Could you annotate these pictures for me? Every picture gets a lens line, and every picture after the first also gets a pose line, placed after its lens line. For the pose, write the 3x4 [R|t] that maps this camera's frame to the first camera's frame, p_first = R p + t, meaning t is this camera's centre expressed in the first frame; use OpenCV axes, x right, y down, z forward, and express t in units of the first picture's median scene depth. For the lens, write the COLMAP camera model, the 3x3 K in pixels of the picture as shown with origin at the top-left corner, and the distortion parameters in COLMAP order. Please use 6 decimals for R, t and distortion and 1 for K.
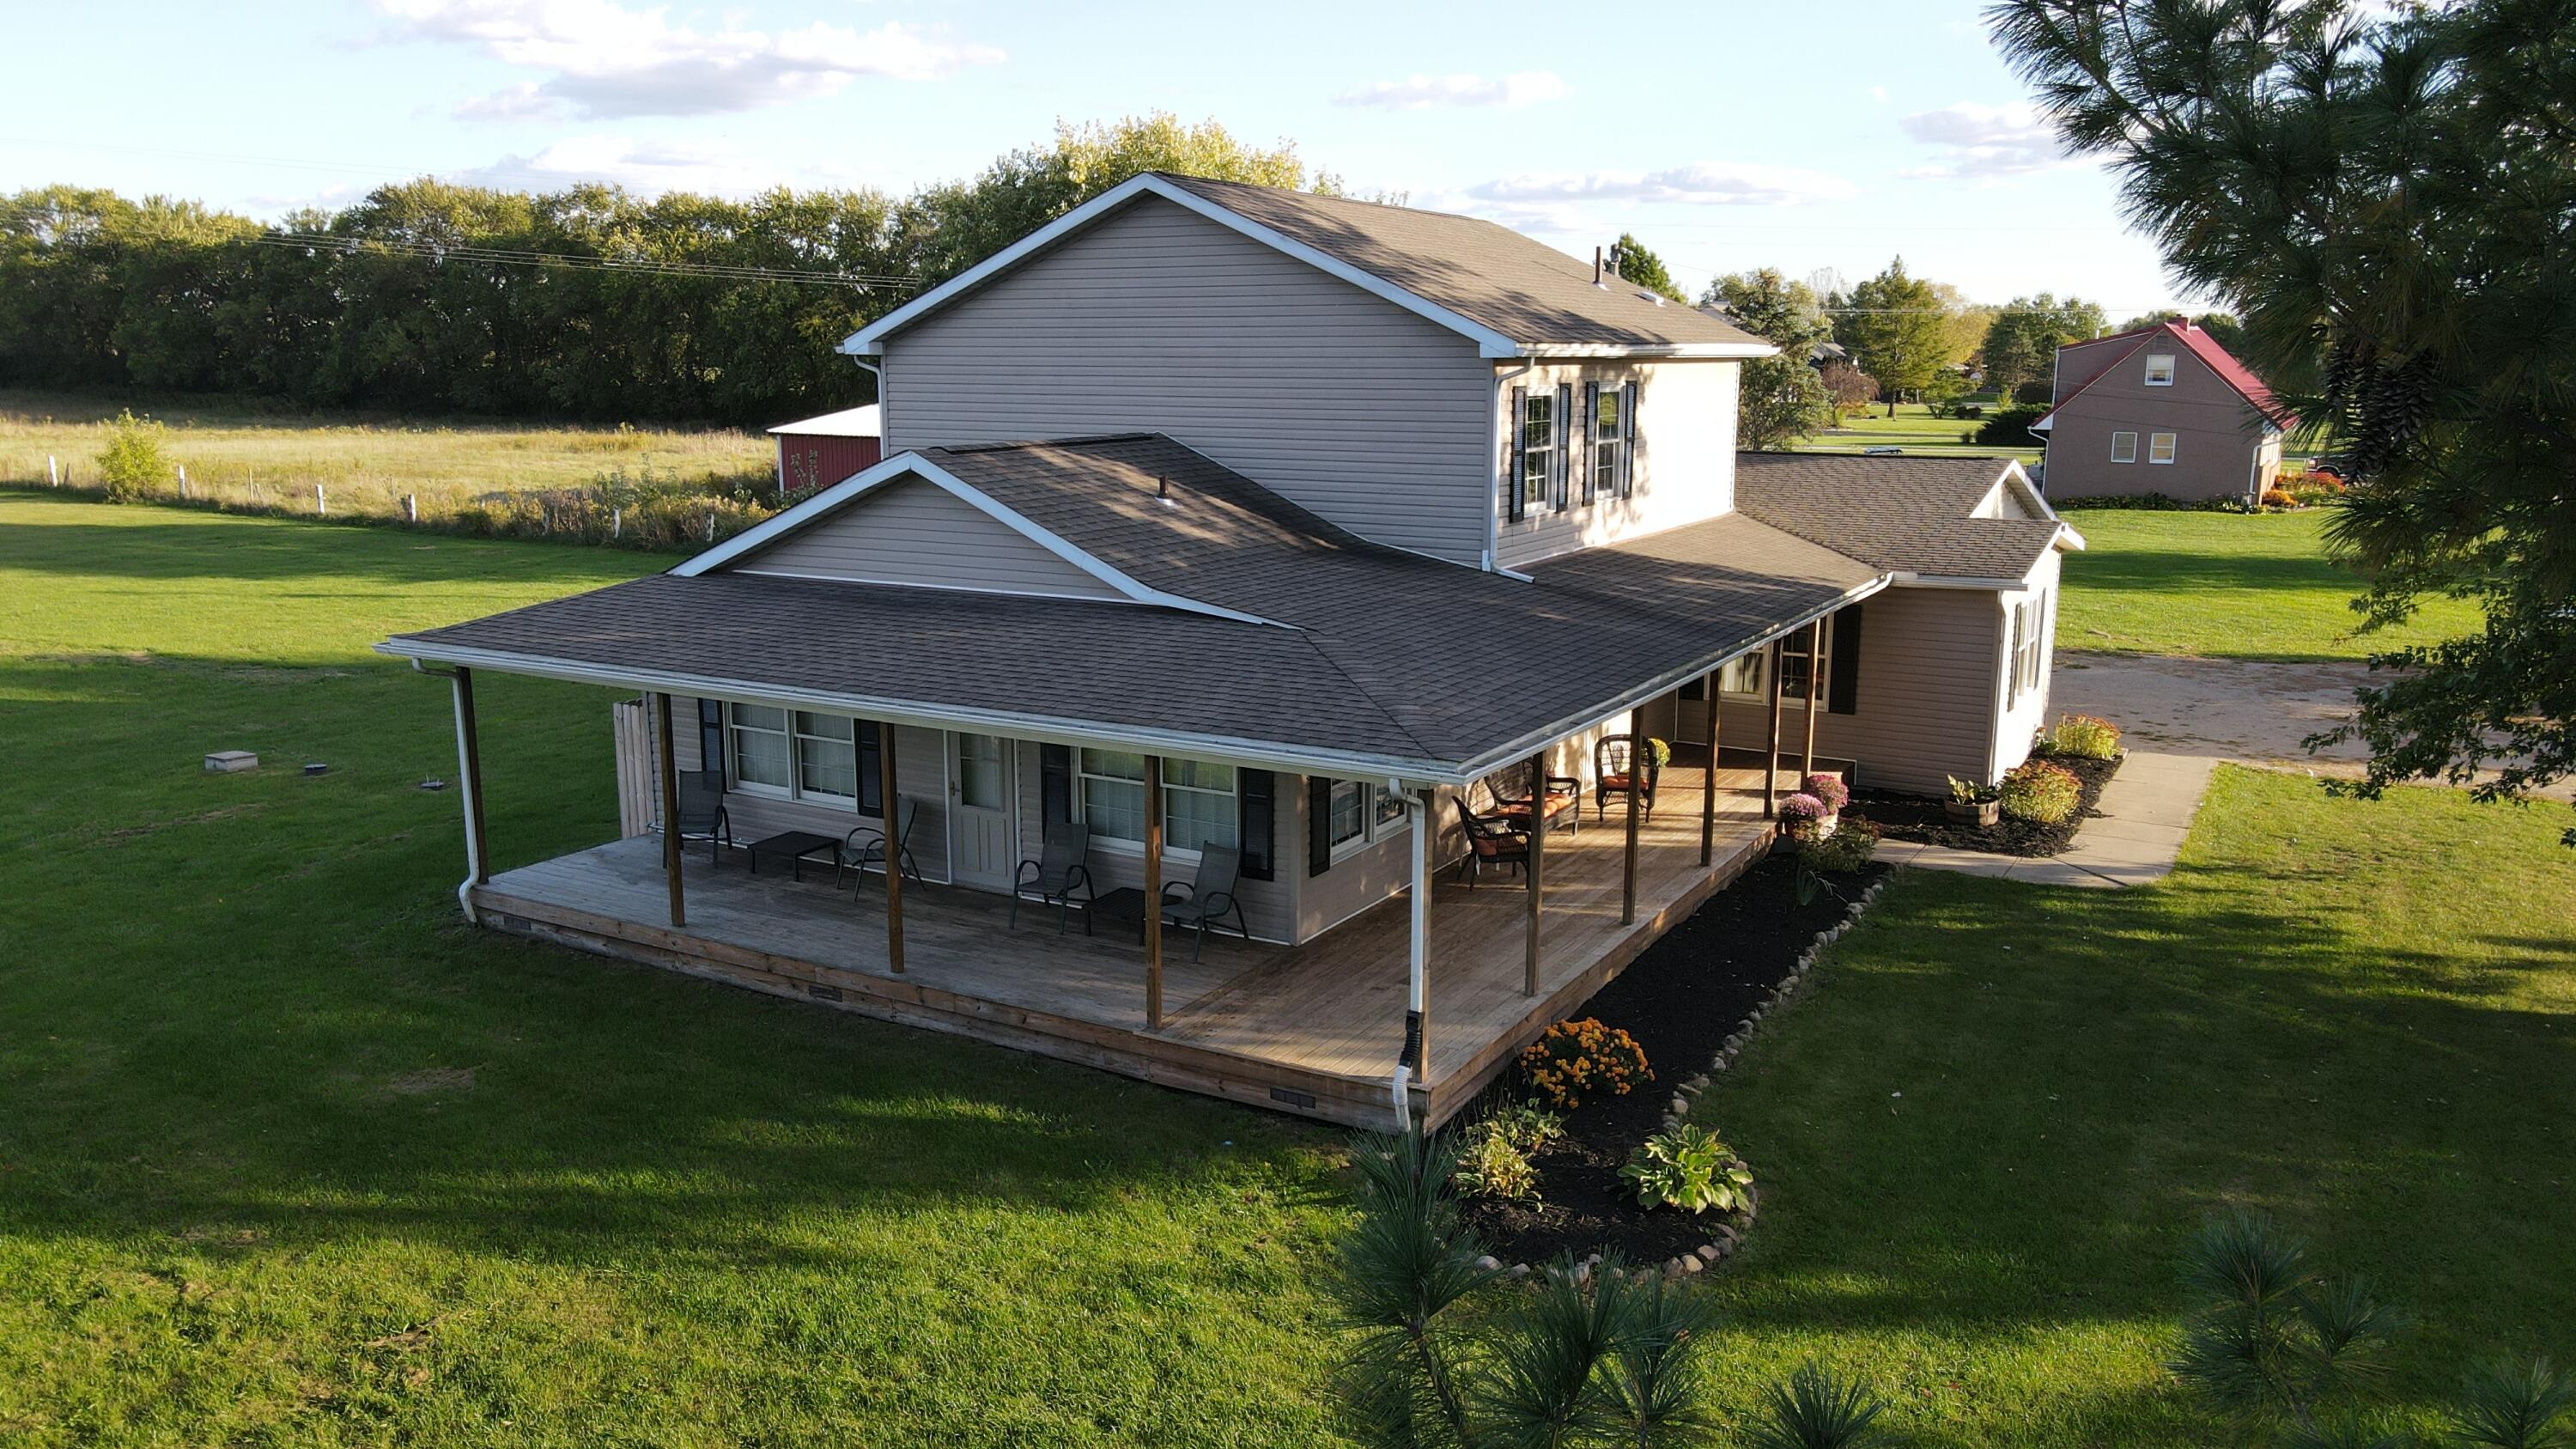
lens RADIAL K [[1831.4, 0, 1288.0], [0, 1831.4, 724.5], [0, 0, 1]] dist [0.021928, 0.001463]
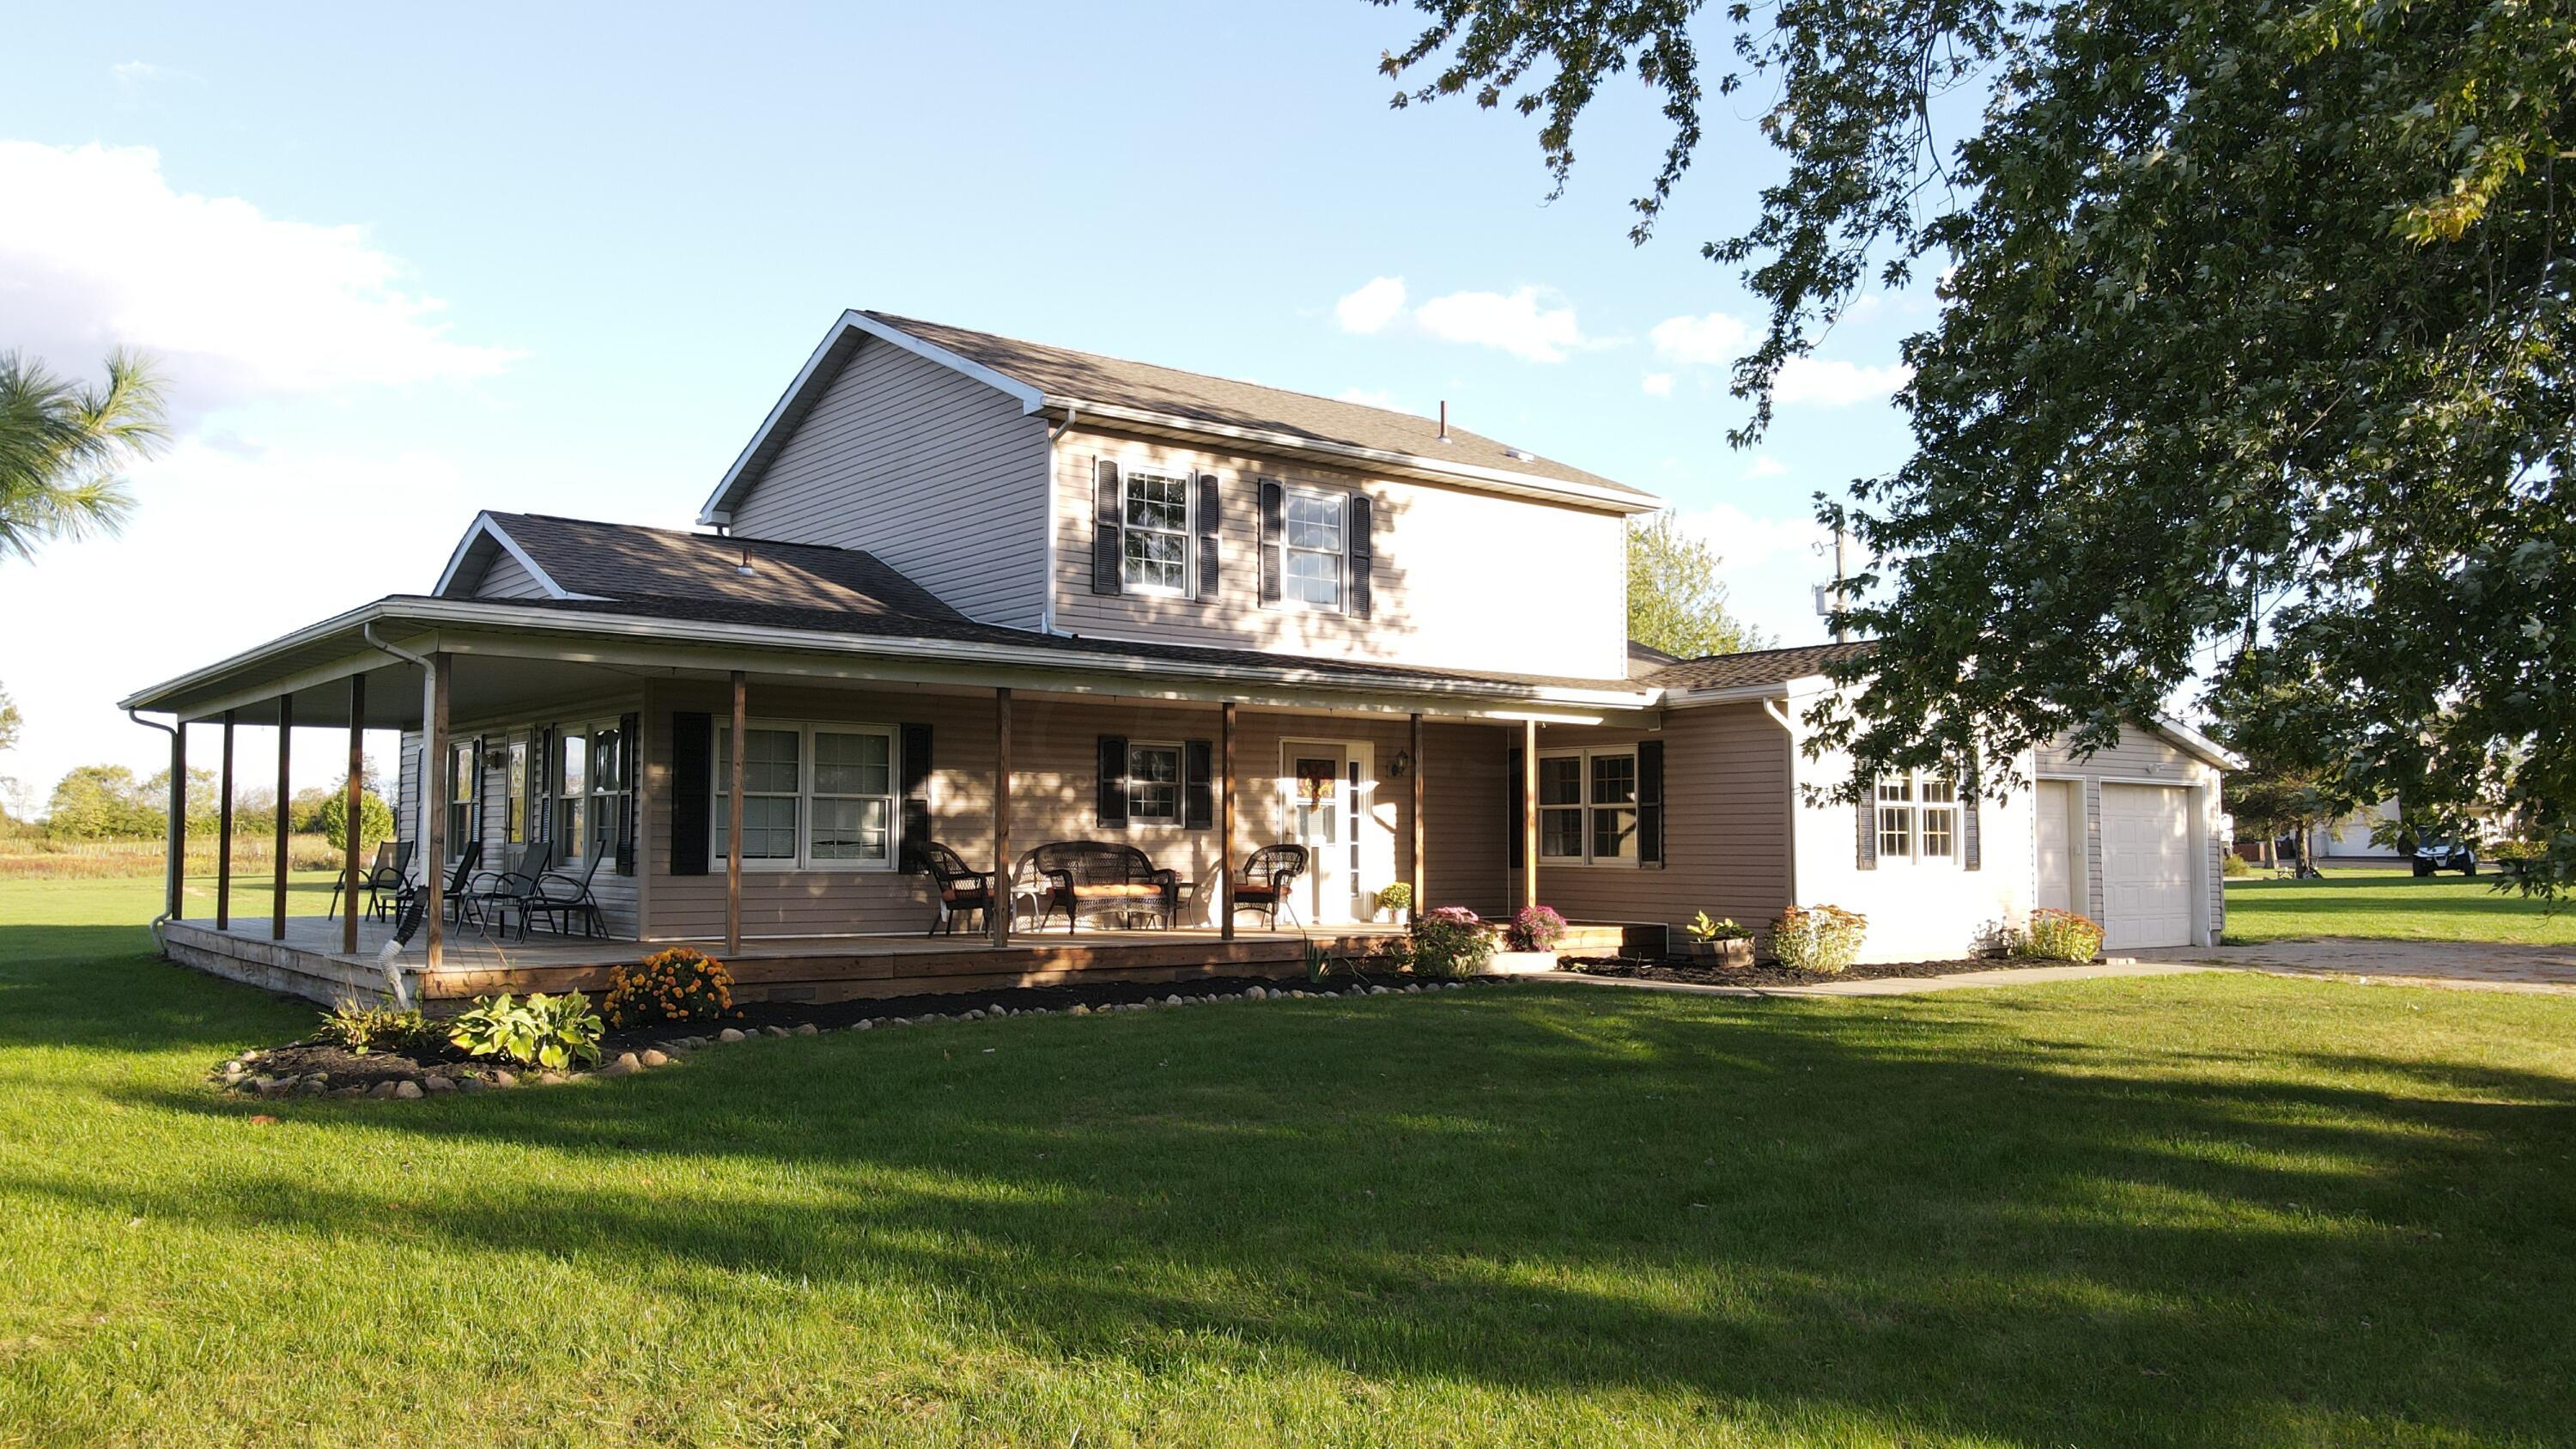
lens RADIAL K [[1831.4, 0, 1288.0], [0, 1831.4, 724.5], [0, 0, 1]] dist [0.021928, 0.001463]
pose [[0.928814, -0.022398, -0.369869, 0.532094], [-0.068714, 0.970448, -0.231320, 0.161252], [0.364120, 0.240269, 0.899827, 0.171915]]
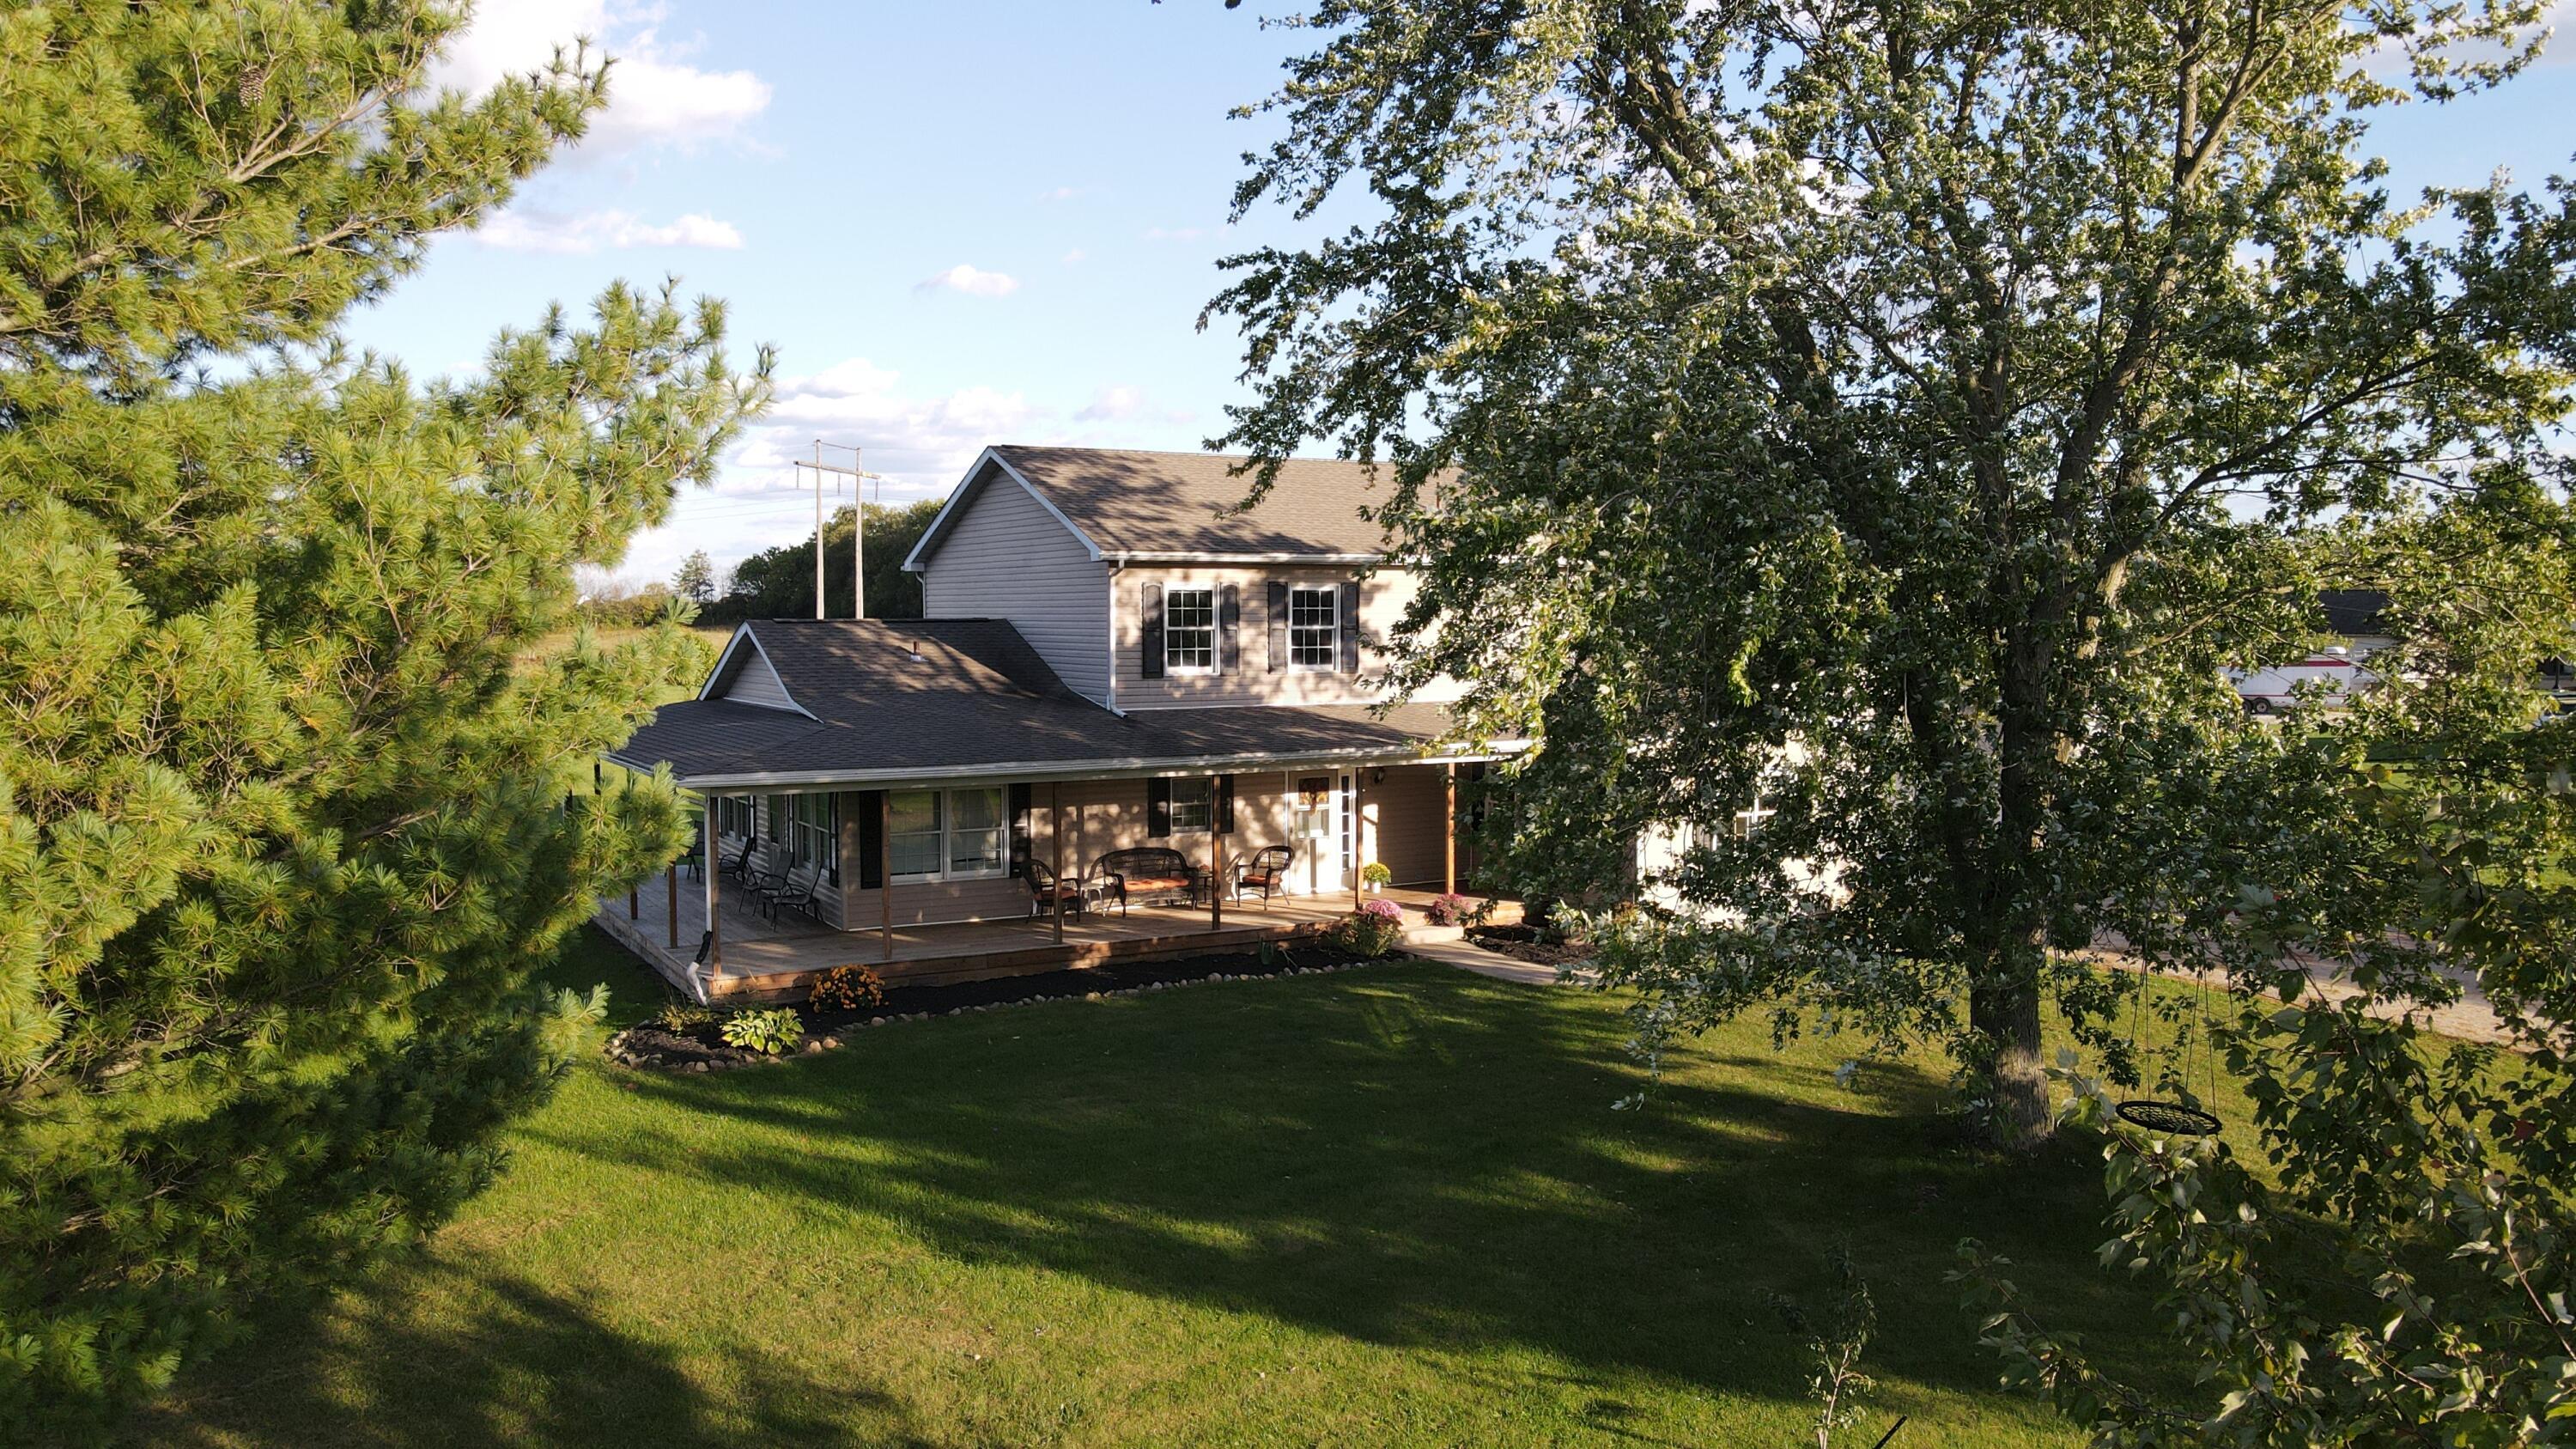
lens RADIAL K [[1752.1, 0, 1288.0], [0, 1752.1, 724.5], [0, 0, 1]] dist [0.002764, 0.000563]
pose [[0.866109, 0.028094, -0.499065, 0.828039], [-0.093648, 0.989860, -0.106802, 0.054115], [0.491005, 0.139239, 0.859958, -0.091573]]
